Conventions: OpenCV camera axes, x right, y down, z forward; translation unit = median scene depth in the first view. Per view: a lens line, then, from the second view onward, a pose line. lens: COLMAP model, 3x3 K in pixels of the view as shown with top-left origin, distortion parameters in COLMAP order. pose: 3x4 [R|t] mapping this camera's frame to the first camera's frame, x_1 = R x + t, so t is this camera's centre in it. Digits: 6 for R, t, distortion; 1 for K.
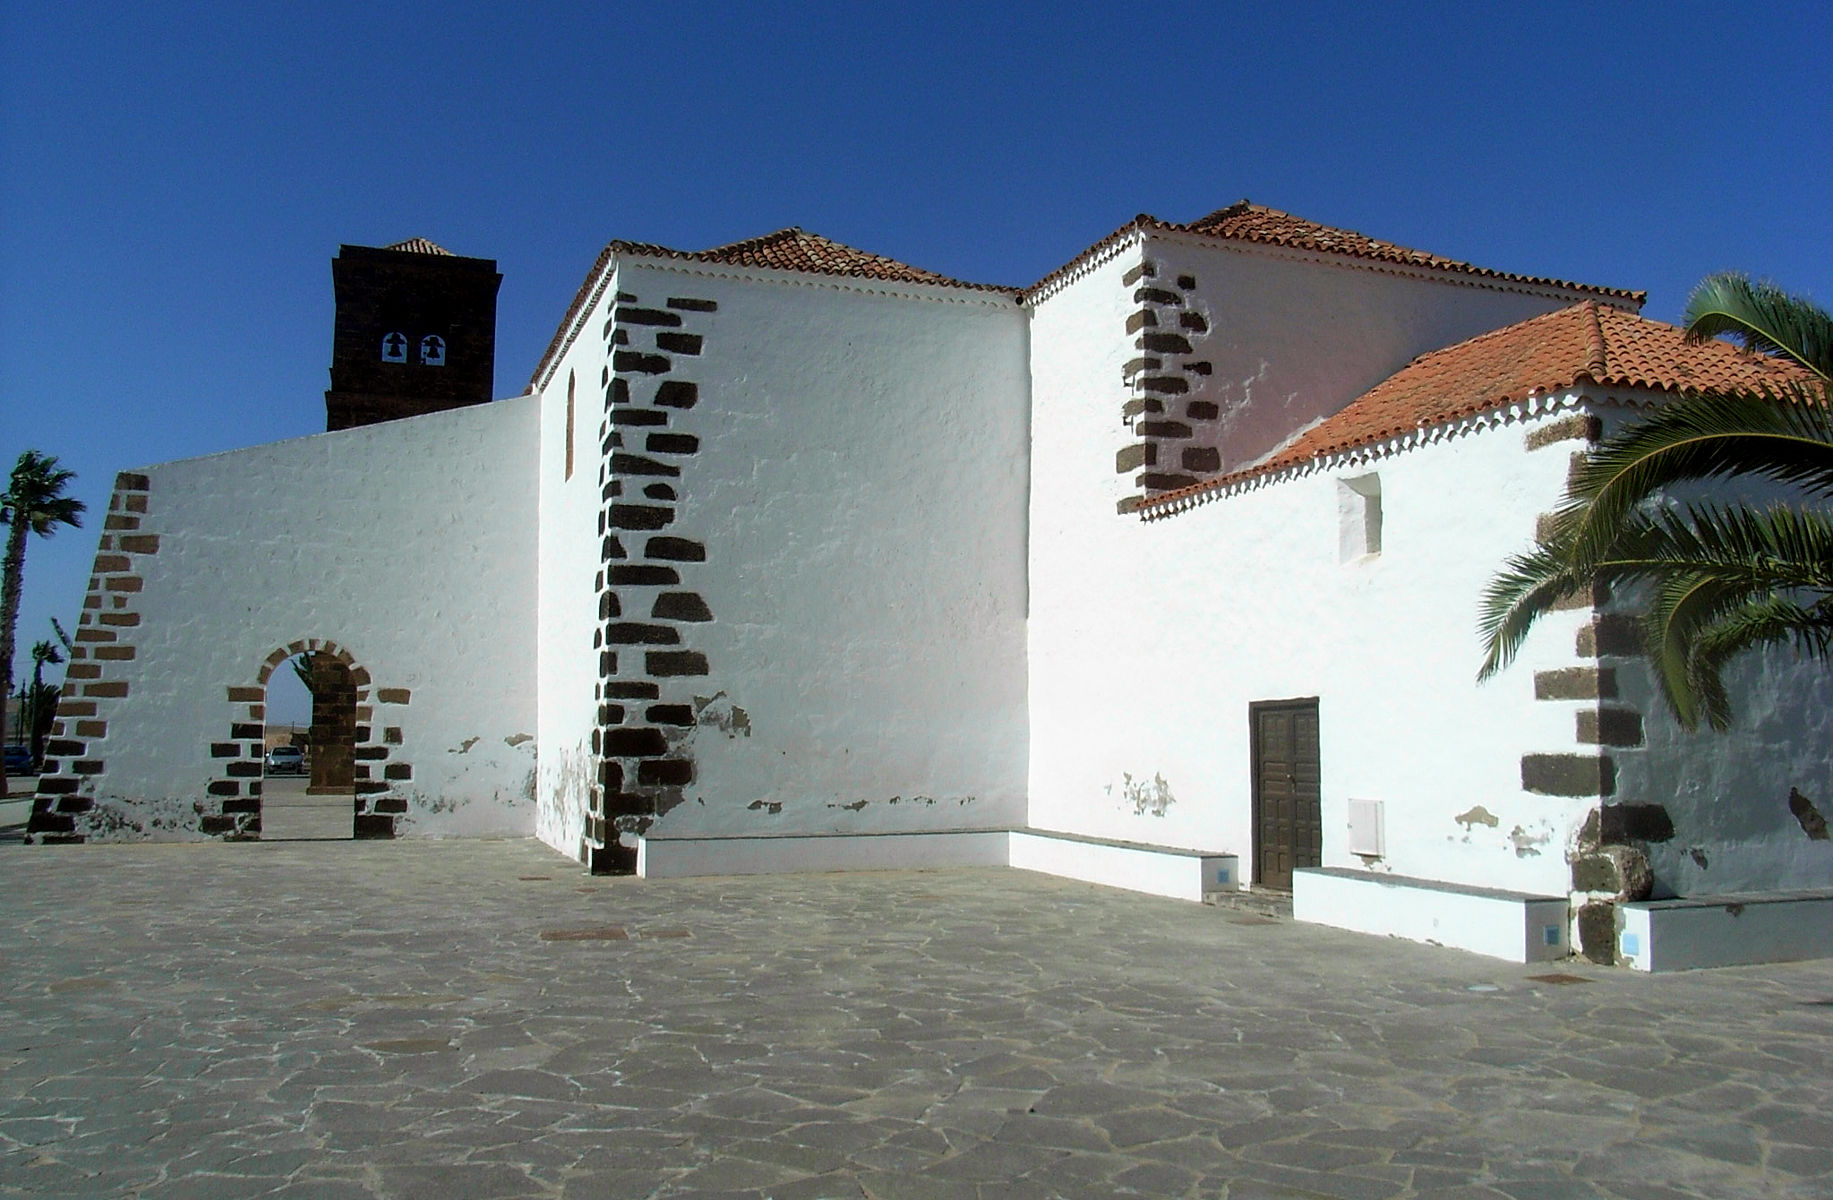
lens RADIAL K [[1516.6, 0, 916.5], [0, 1516.6, 600.0], [0, 0, 1]] dist [-0.072361, 0.003792]
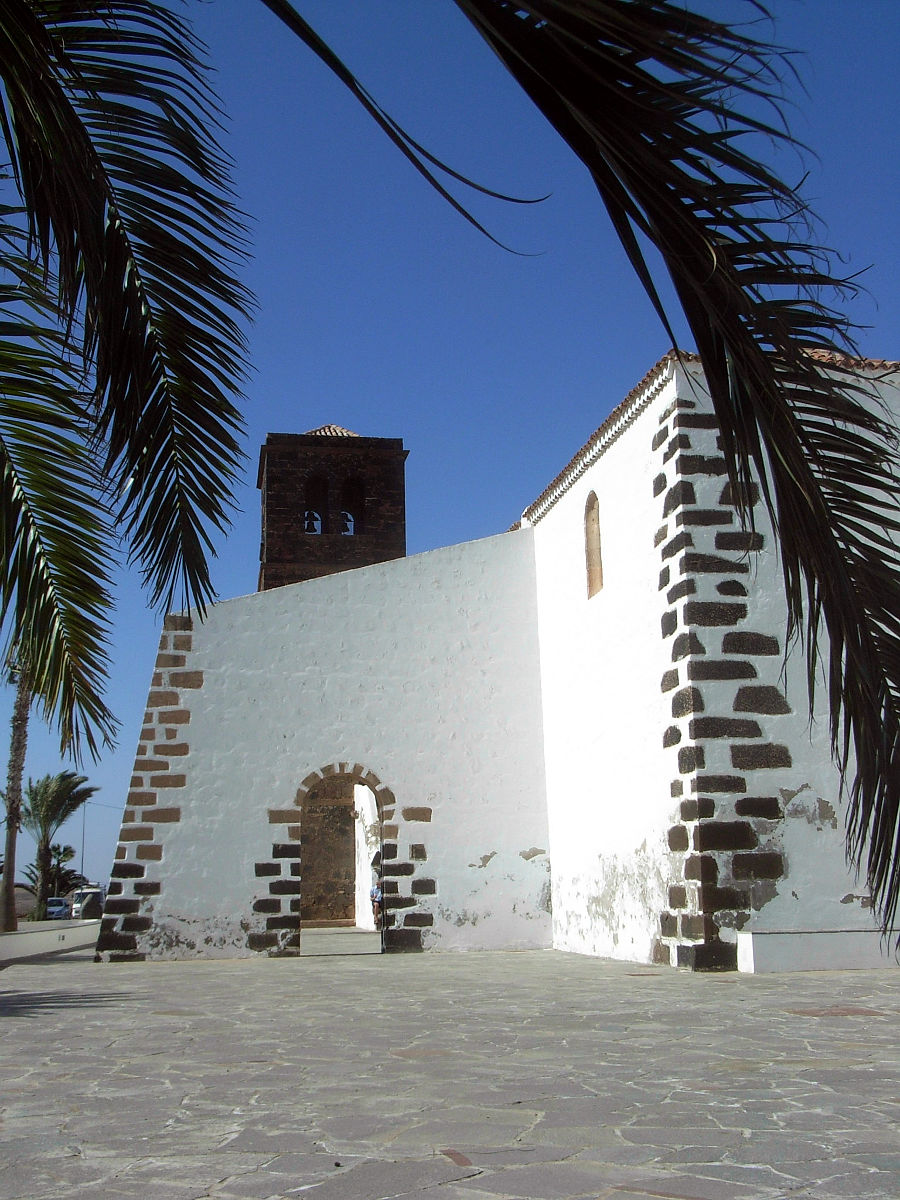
lens RADIAL K [[1380.9, 0, 448.2], [0, 1380.9, 635.9], [0, 0, 1]] dist [0.020225, -0.000660]
pose [[0.981973, -0.054204, -0.181082, -0.153410], [0.038000, 0.995053, -0.091788, 0.030948], [0.185161, 0.083252, 0.979175, 0.045455]]
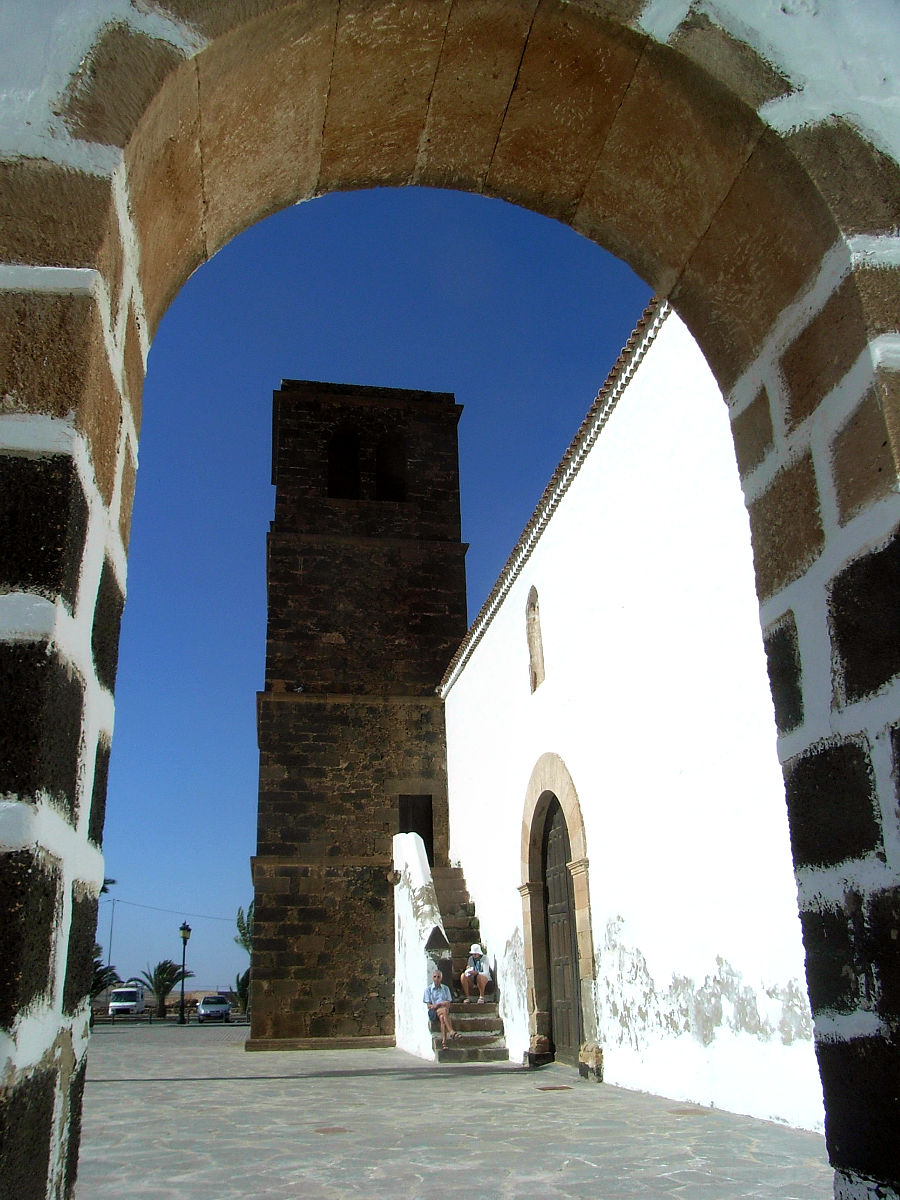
lens RADIAL K [[1054.4, 0, 450.0], [0, 1054.4, 600.0], [0, 0, 1]] dist [-0.125659, 0.097045]
pose [[0.982515, -0.089197, -0.163424, -0.422184], [0.042834, 0.962517, -0.267817, 0.116364], [0.181187, 0.256135, 0.949508, 0.986176]]
